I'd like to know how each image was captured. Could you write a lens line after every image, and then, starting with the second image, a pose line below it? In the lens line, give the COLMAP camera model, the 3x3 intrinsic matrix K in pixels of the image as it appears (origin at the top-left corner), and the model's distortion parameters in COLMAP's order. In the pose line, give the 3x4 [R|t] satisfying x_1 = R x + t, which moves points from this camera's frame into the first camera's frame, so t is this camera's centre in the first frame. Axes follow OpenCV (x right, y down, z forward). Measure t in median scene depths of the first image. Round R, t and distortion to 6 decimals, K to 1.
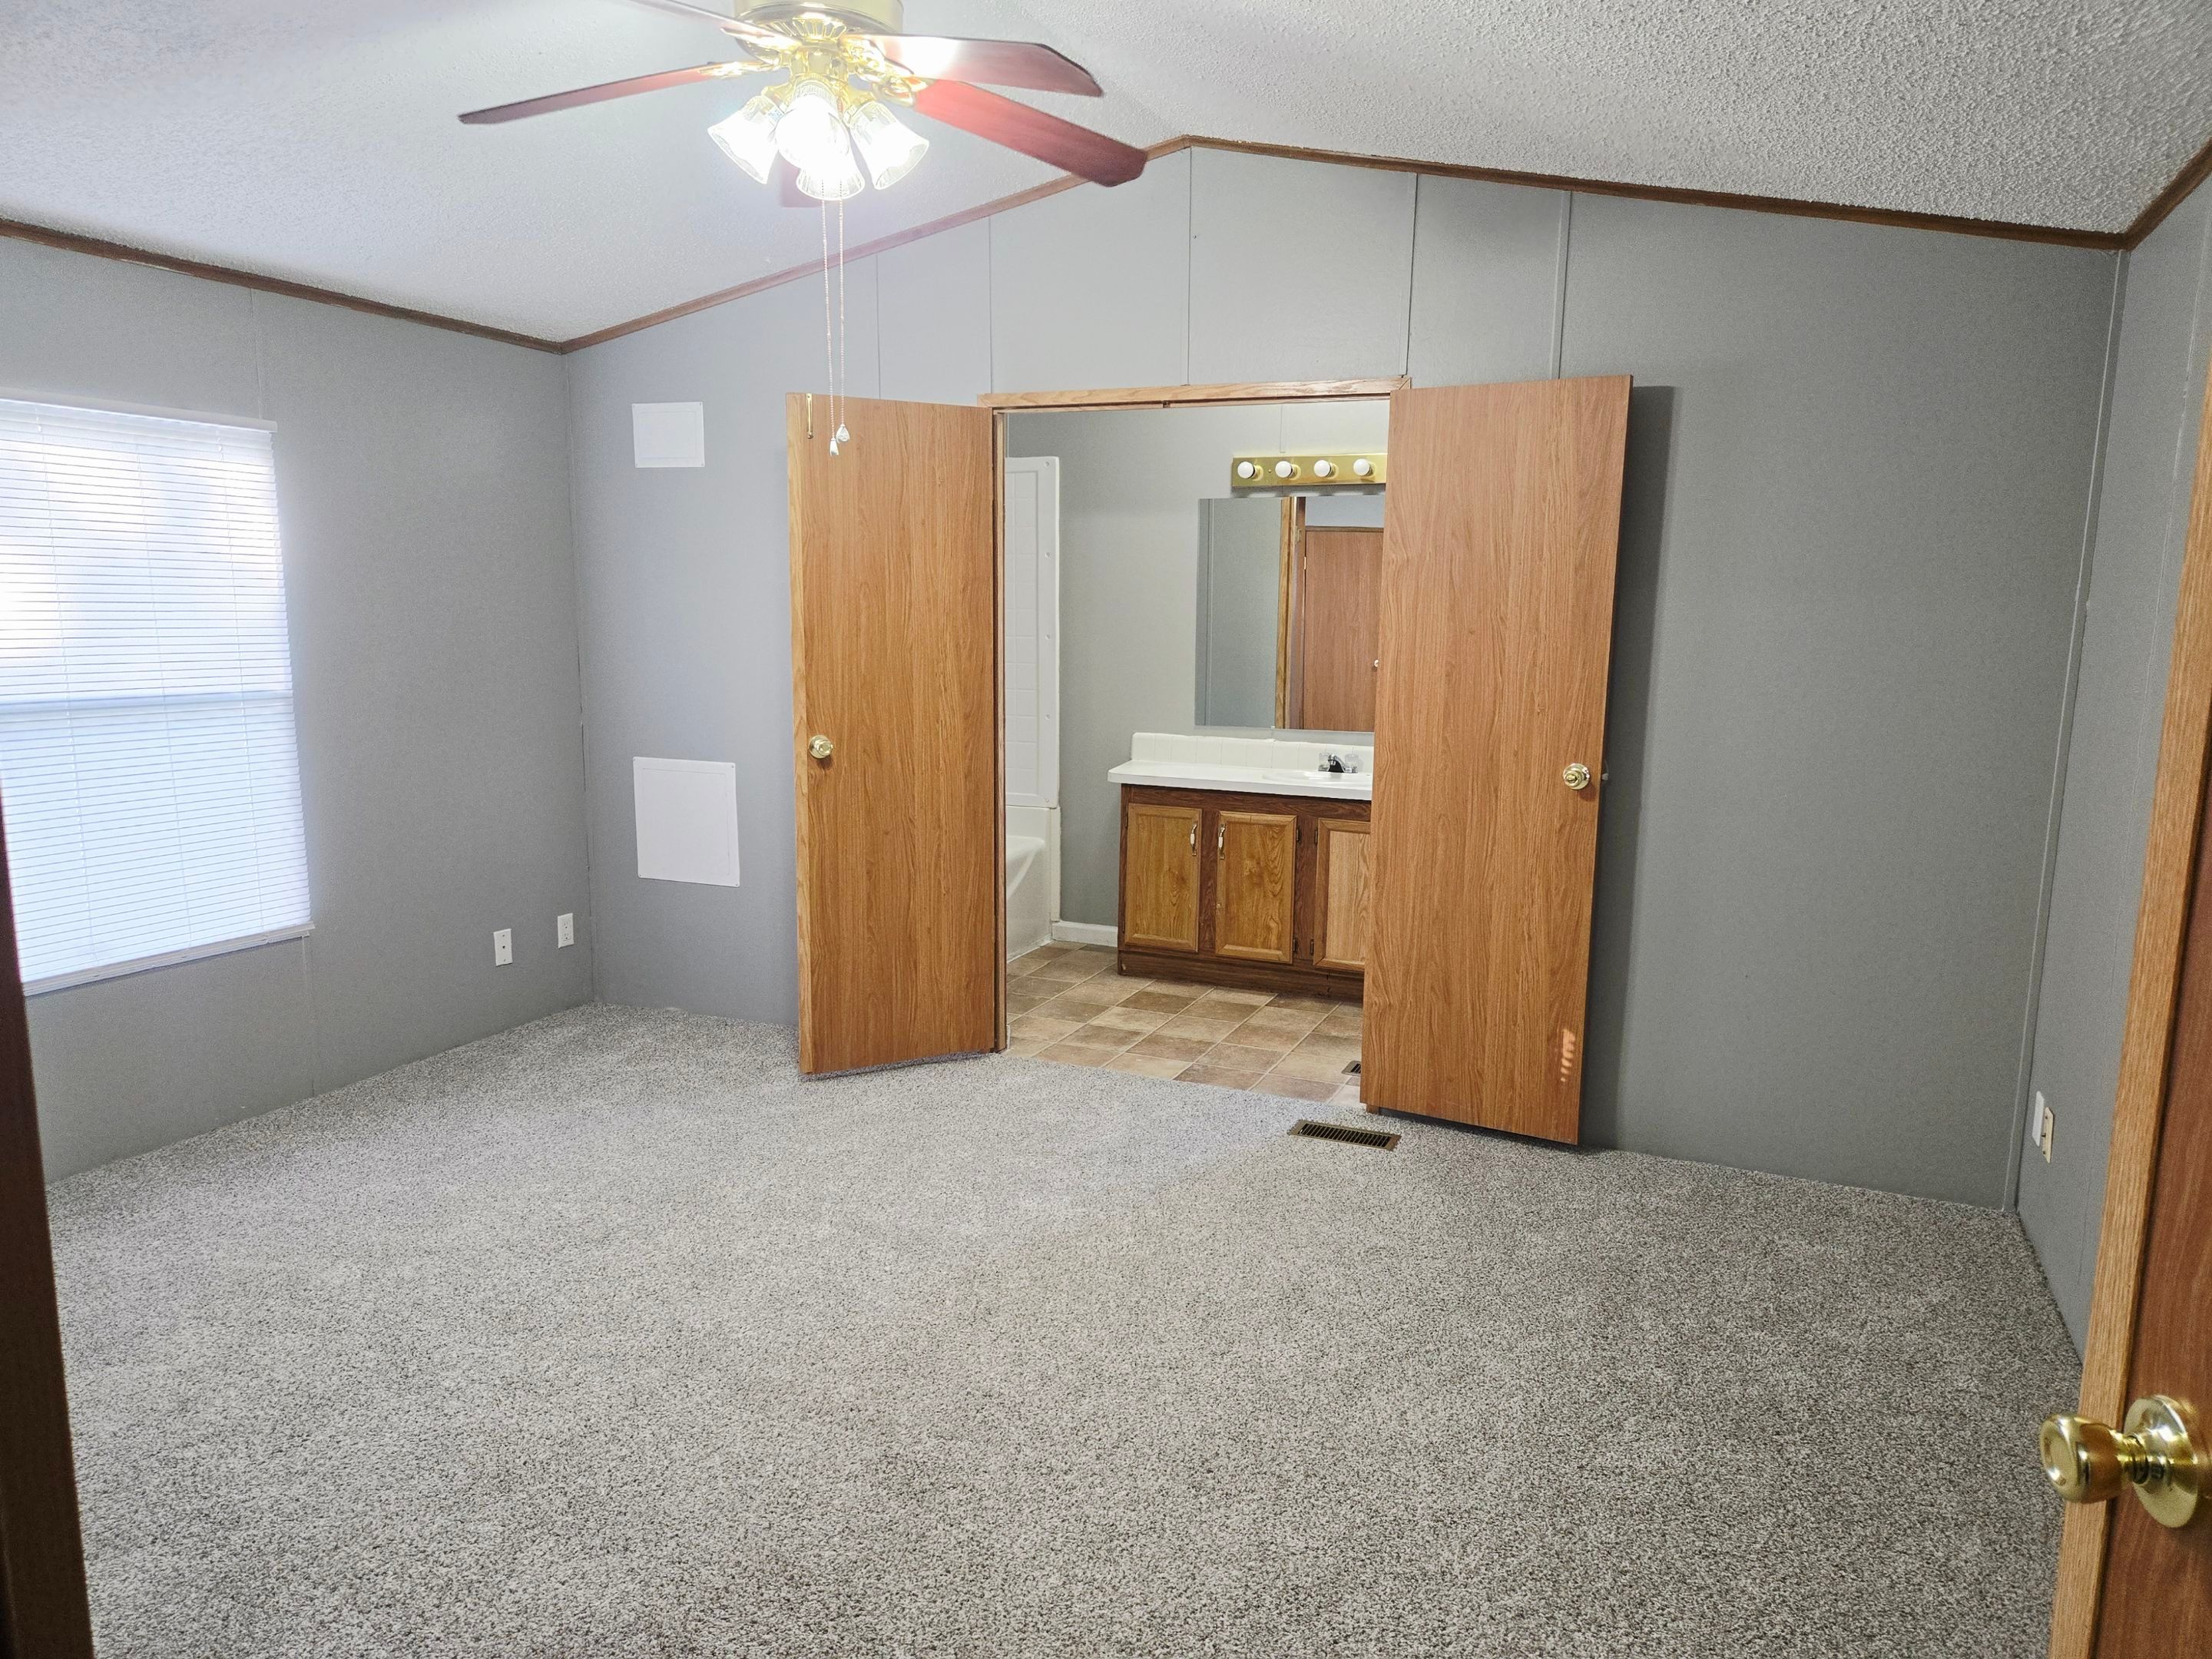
lens RADIAL K [[1500.9, 0, 1106.1], [0, 1500.9, 835.0], [0, 0, 1]] dist [0.102275, -0.086705]
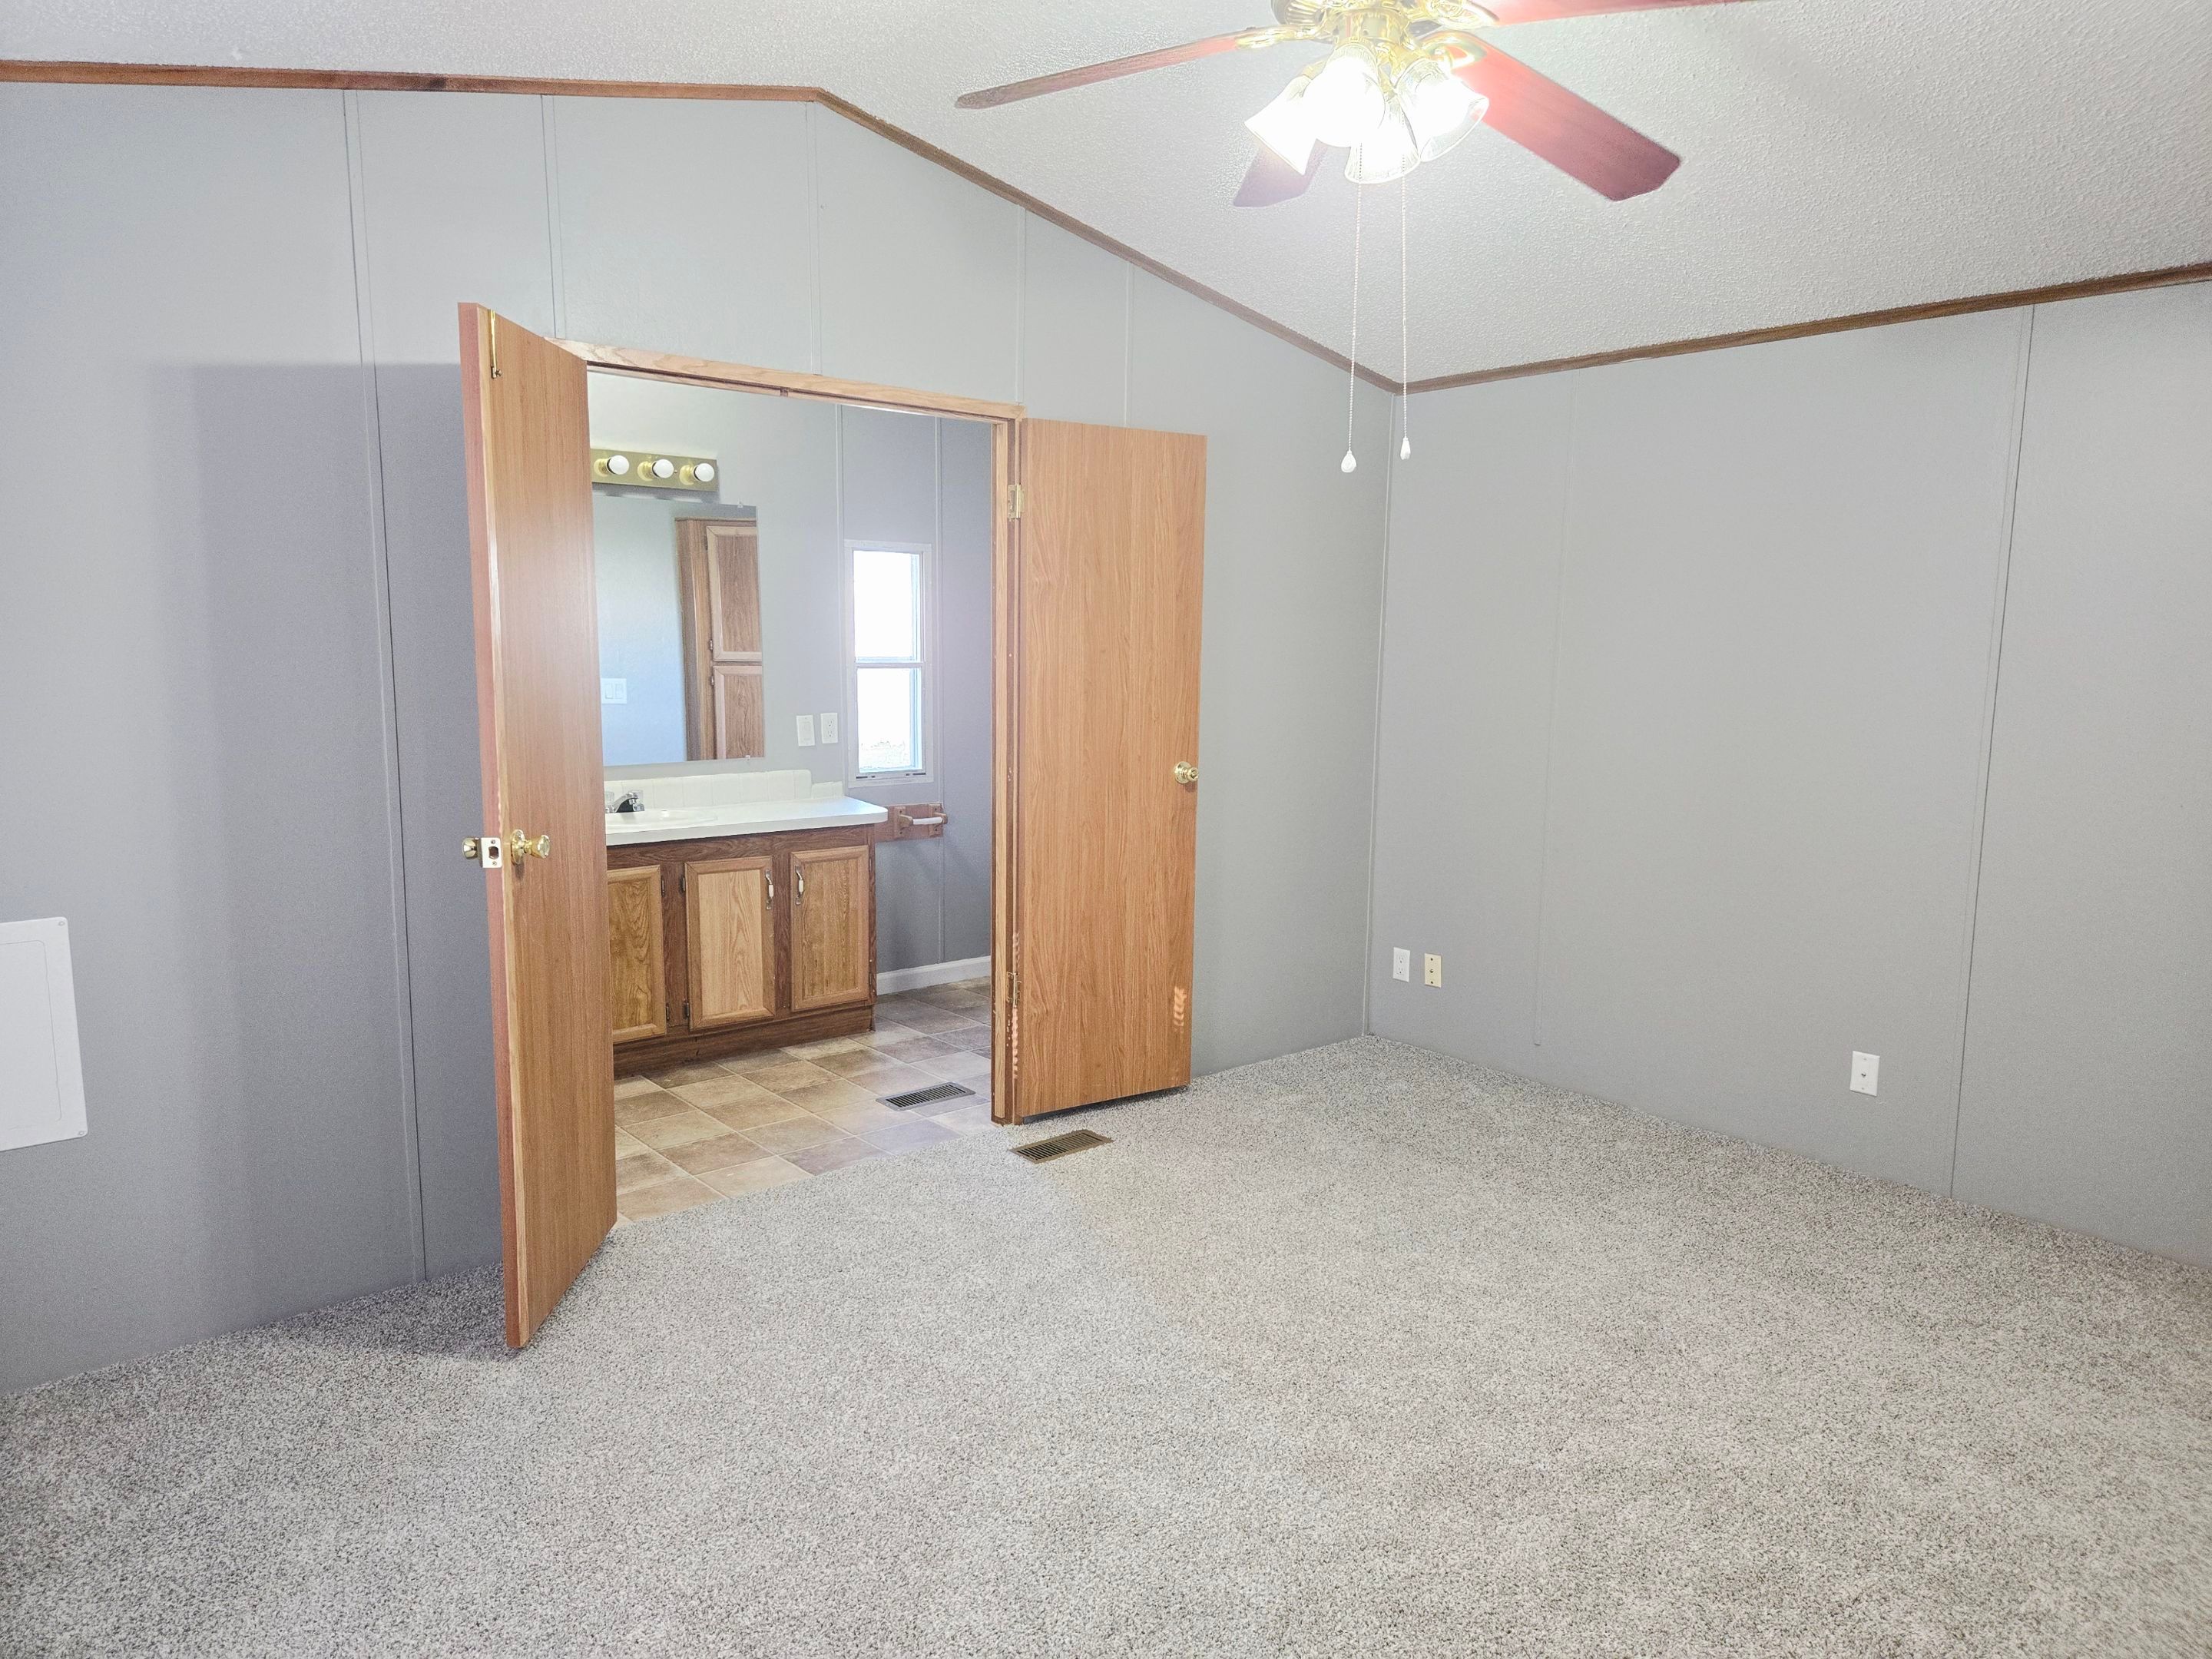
lens RADIAL K [[1500.9, 0, 1106.1], [0, 1500.9, 835.0], [0, 0, 1]] dist [0.102275, -0.086705]
pose [[0.441788, -0.134022, 0.887052, -0.589060], [0.134928, 0.987457, 0.081992, -0.073612], [-0.886915, 0.083465, 0.454330, 0.413341]]
